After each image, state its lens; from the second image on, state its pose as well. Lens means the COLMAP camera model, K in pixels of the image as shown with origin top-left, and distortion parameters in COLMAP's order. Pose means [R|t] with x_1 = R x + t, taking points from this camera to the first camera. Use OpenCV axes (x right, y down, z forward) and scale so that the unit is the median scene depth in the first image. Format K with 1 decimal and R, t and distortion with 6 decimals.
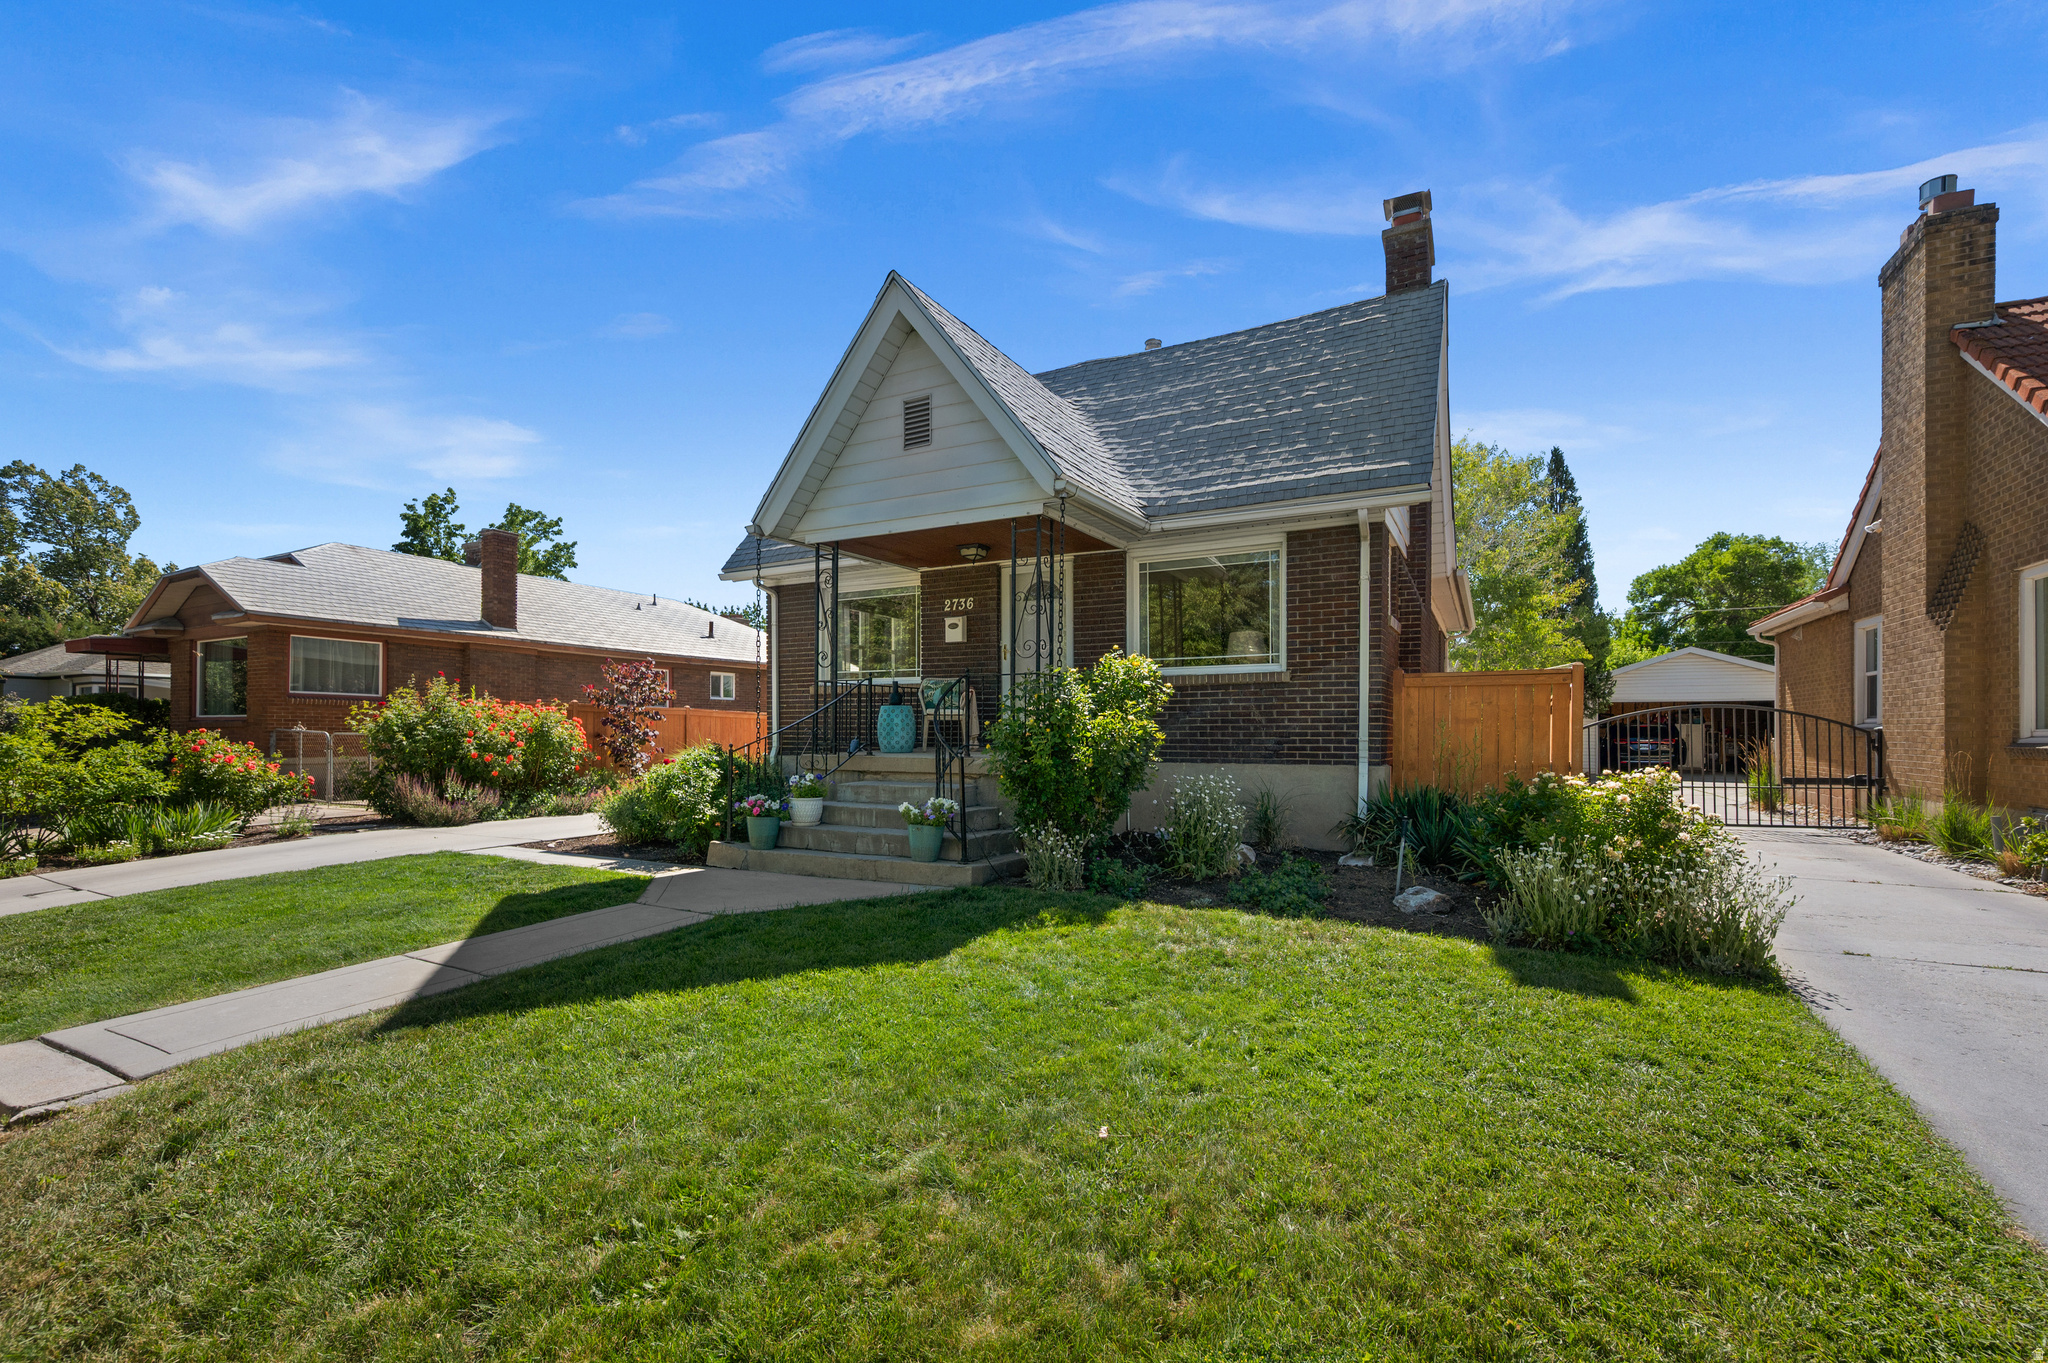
lens RADIAL K [[870.4, 0, 1019.0], [0, 870.4, 733.8], [0, 0, 1]] dist [0.001034, 0.000059]
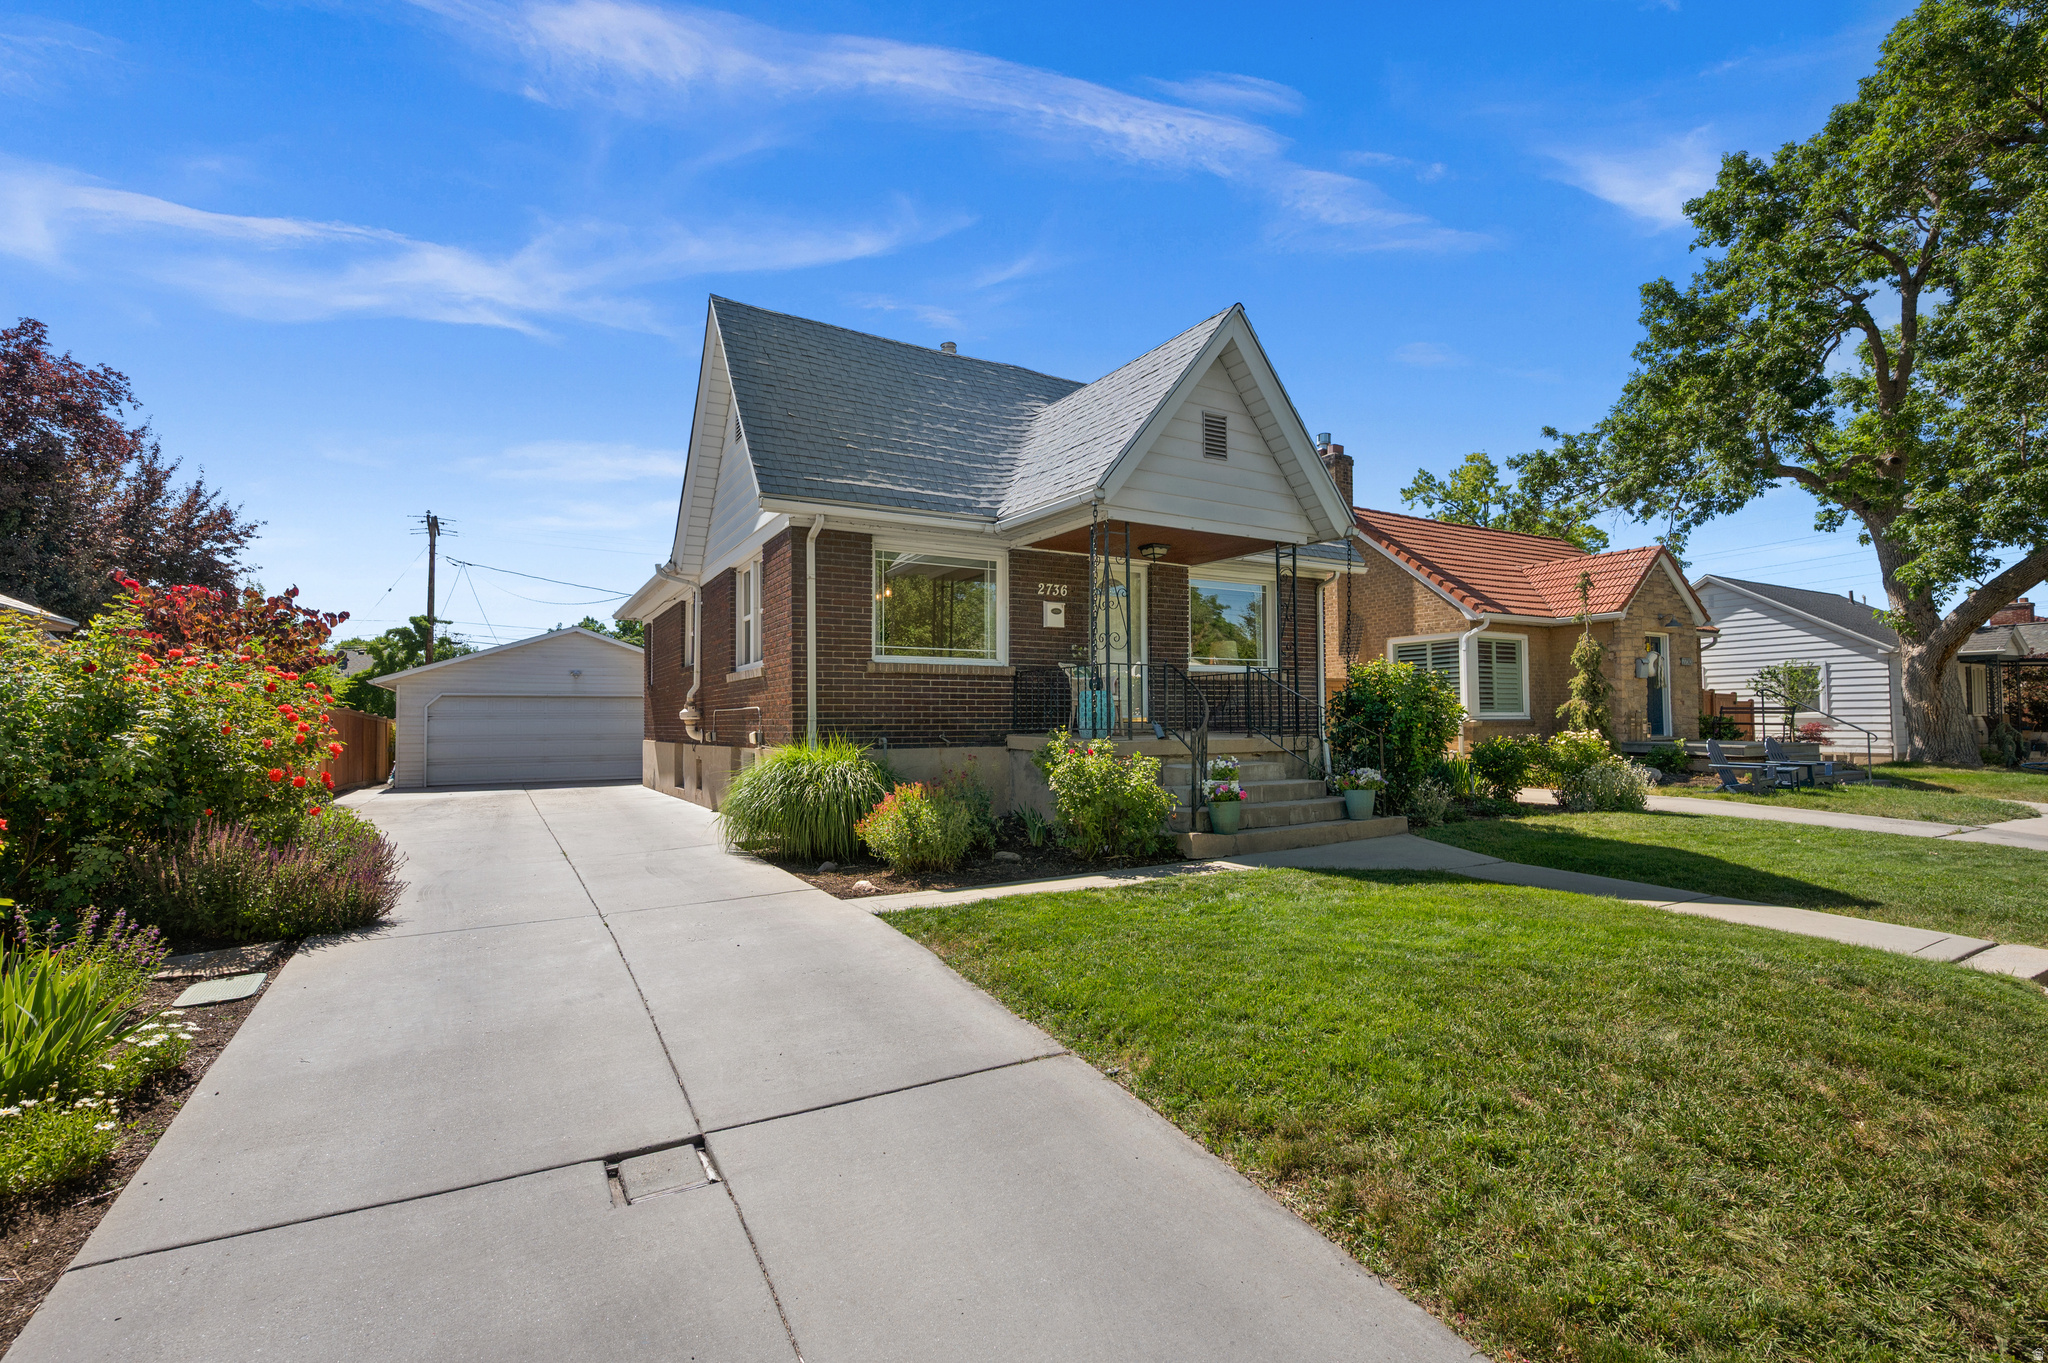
lens RADIAL K [[901.3, 0, 1026.7], [0, 901.3, 700.1], [0, 0, 1]] dist [-0.001656, -0.000153]
pose [[0.527378, 0.011215, 0.849556, -1.068371], [0.008310, 0.999797, -0.018357, -0.003435], [-0.849590, 0.016741, 0.527178, 0.533875]]
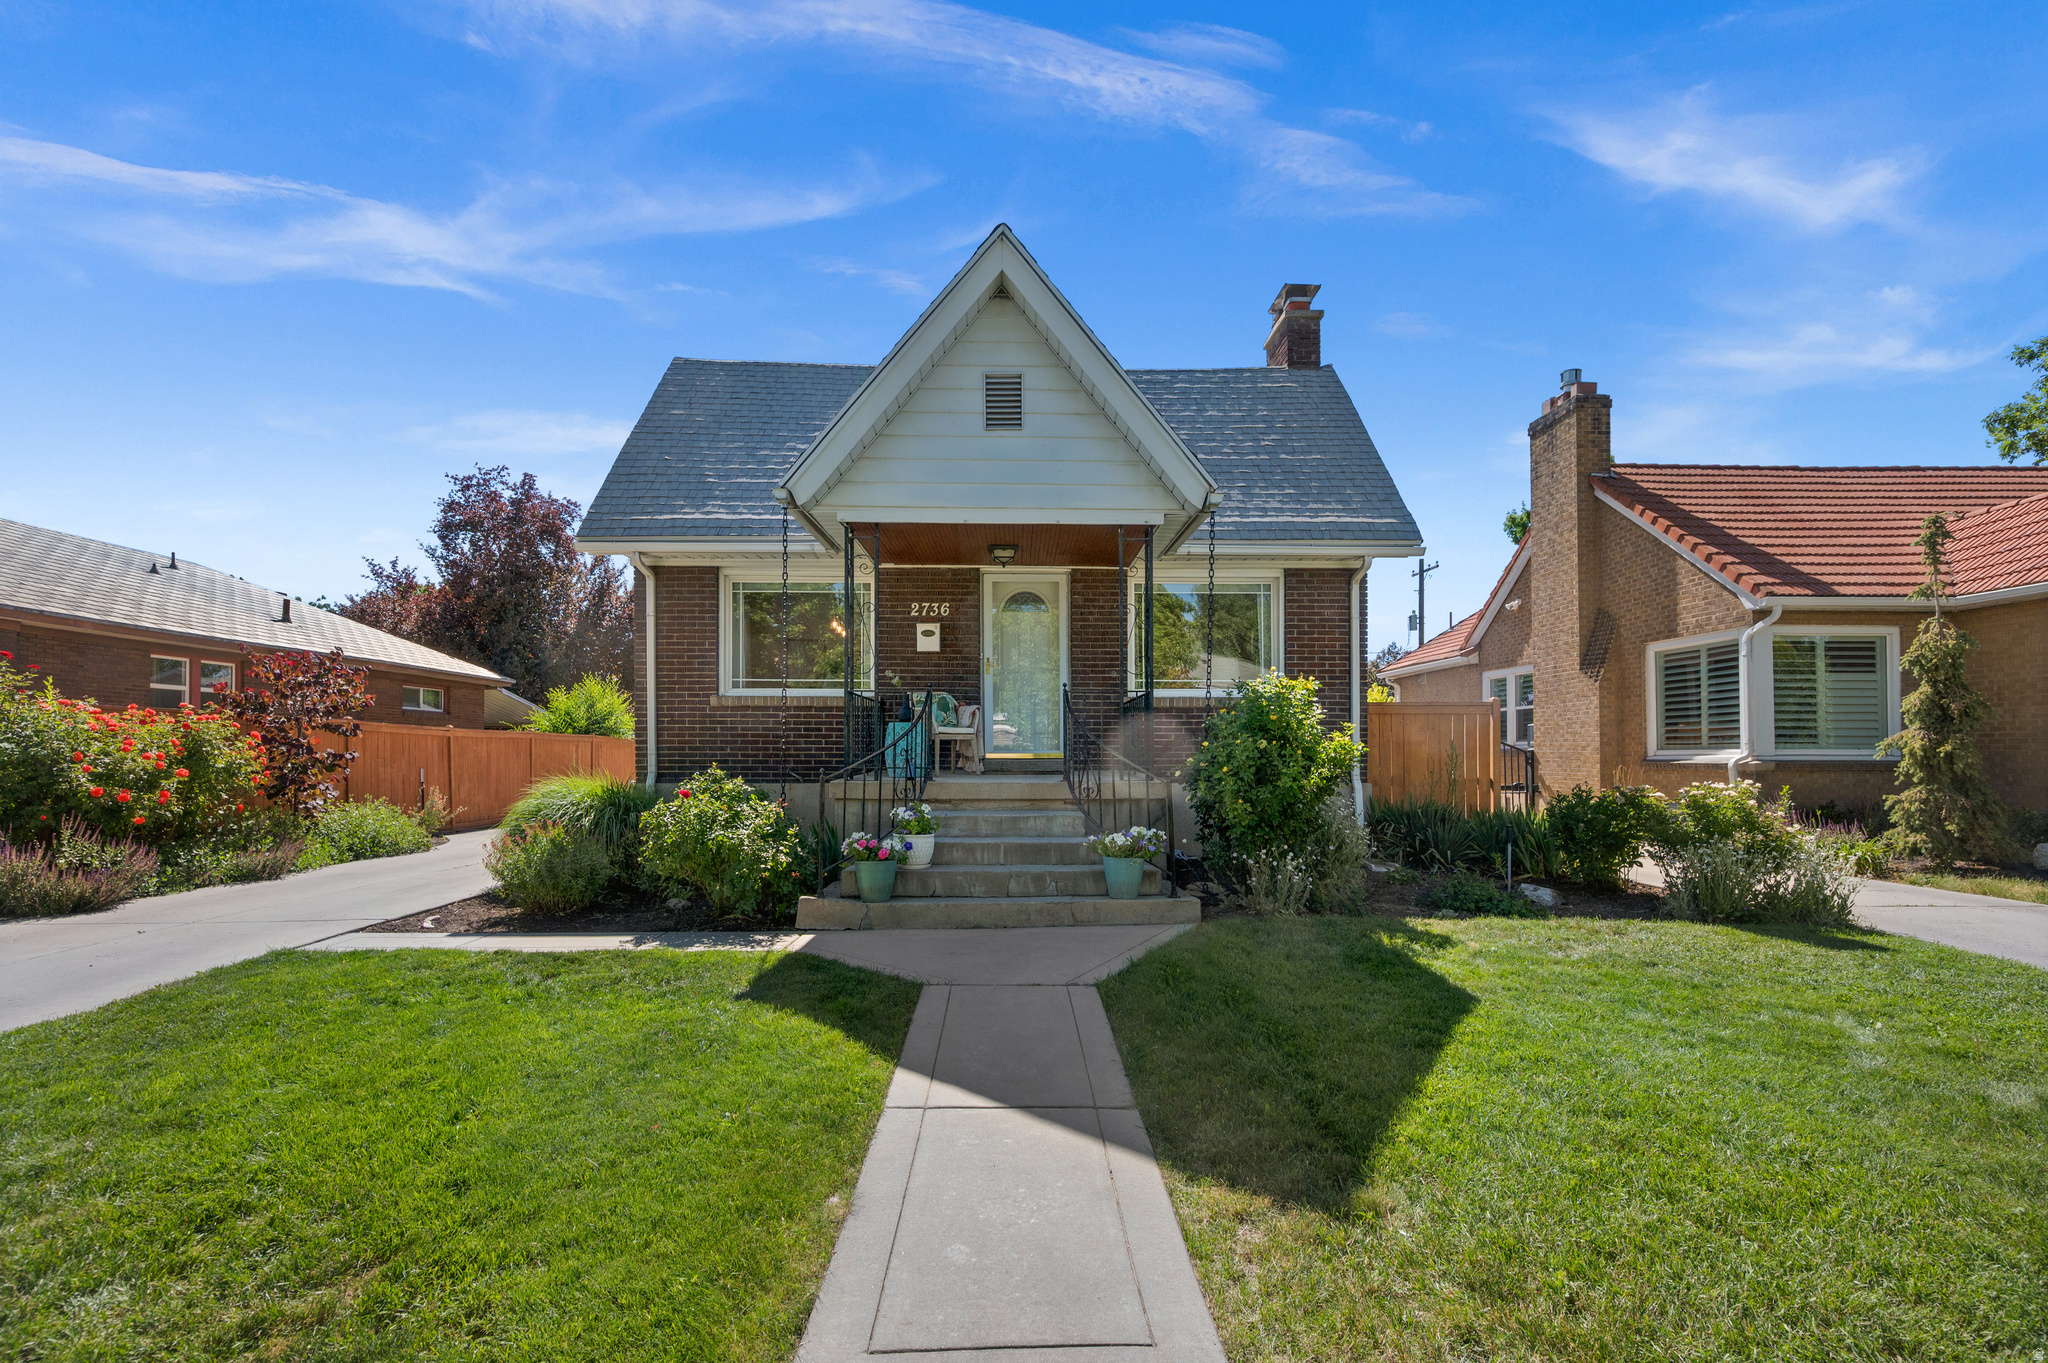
lens RADIAL K [[871.0, 0, 1023.4], [0, 871.0, 742.5], [0, 0, 1]] dist [0.004729, -0.000075]
pose [[0.871104, 0.004697, 0.491077, -0.468613], [0.001574, 0.999922, -0.012358, -0.001709], [-0.491096, 0.011538, 0.871029, 0.199497]]
